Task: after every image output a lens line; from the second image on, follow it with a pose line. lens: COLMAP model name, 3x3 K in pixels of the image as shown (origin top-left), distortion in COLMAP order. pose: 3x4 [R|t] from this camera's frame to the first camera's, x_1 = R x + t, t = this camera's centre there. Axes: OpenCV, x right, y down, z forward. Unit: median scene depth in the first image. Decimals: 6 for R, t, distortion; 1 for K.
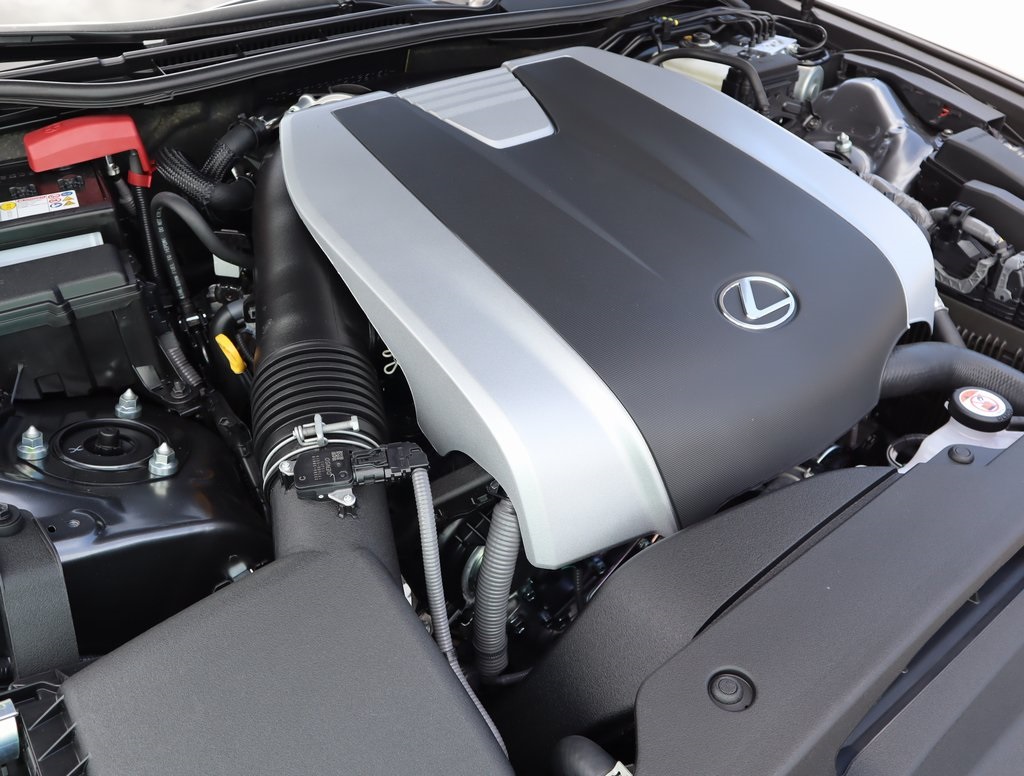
lens RADIAL K [[807.3, 0, 512.0], [0, 807.3, 420.0], [0, 0, 1]] dist [0.001121, 0.002179]
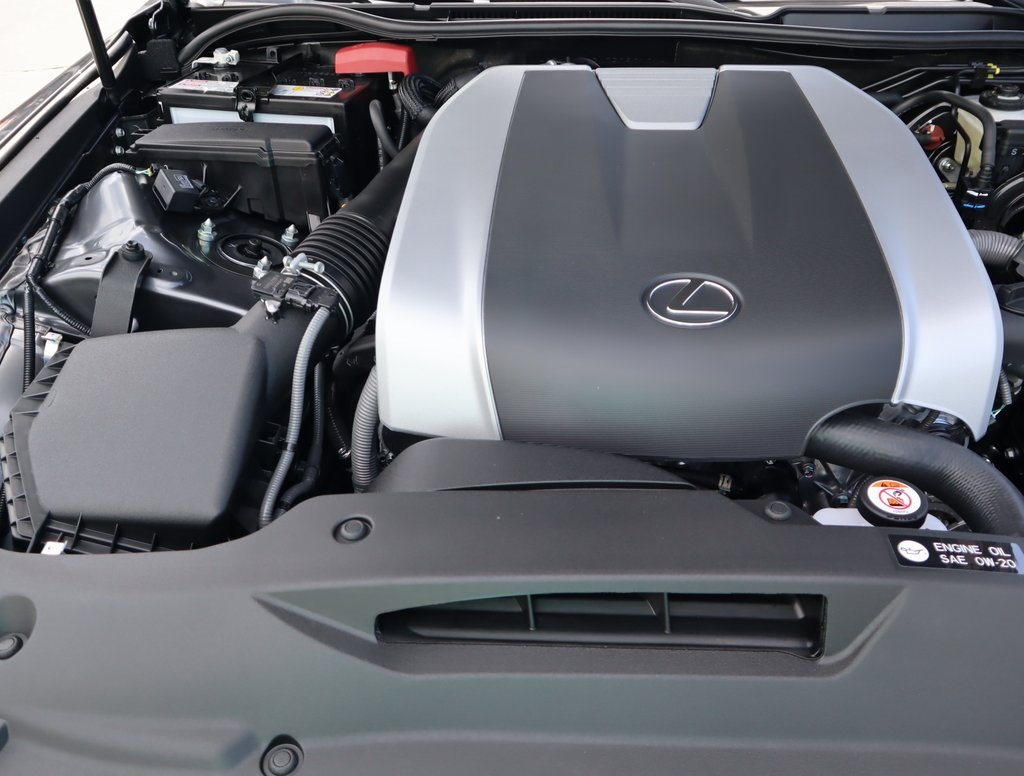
lens RADIAL K [[830.1, 0, 512.0], [0, 830.1, 388.0], [0, 0, 1]] dist [-0.000967, 0.001019]
pose [[0.781451, 0.372653, -0.500464, 0.611892], [-0.396676, 0.915825, 0.062546, -0.019628], [0.481645, 0.149645, 0.863495, -0.010274]]
